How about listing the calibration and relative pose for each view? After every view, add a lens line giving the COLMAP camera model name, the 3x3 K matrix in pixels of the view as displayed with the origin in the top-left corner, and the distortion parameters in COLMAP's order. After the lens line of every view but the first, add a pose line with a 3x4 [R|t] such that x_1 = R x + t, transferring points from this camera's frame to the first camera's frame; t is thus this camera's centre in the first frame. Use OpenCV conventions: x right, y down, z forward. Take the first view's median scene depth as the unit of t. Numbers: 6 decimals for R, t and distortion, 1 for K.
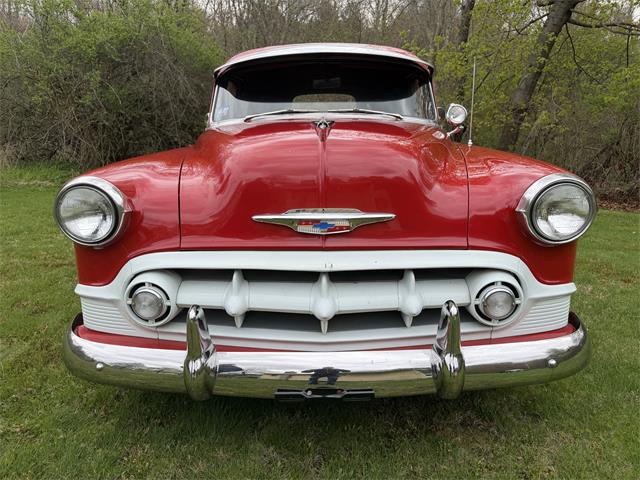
lens RADIAL K [[458.5, 0, 320.0], [0, 458.5, 240.0], [0, 0, 1]] dist [0.010768, -0.005360]
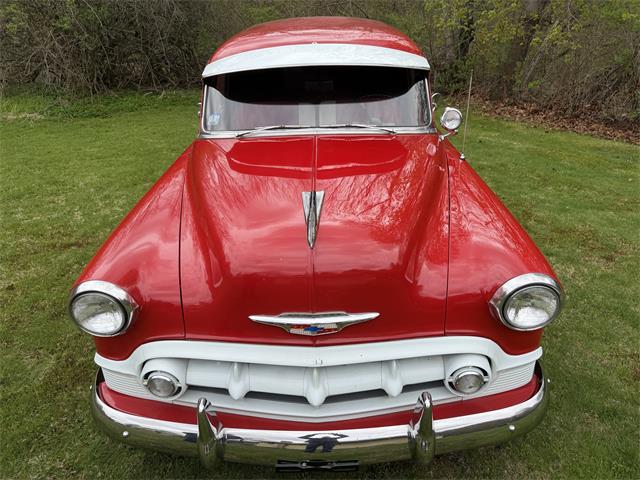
lens RADIAL K [[458.5, 0, 320.0], [0, 458.5, 240.0], [0, 0, 1]] dist [0.010768, -0.005360]
pose [[0.999854, -0.016435, -0.004602, 0.028112], [0.017050, 0.973937, 0.226179, -0.435305], [0.000765, -0.226224, 0.974075, -0.028322]]
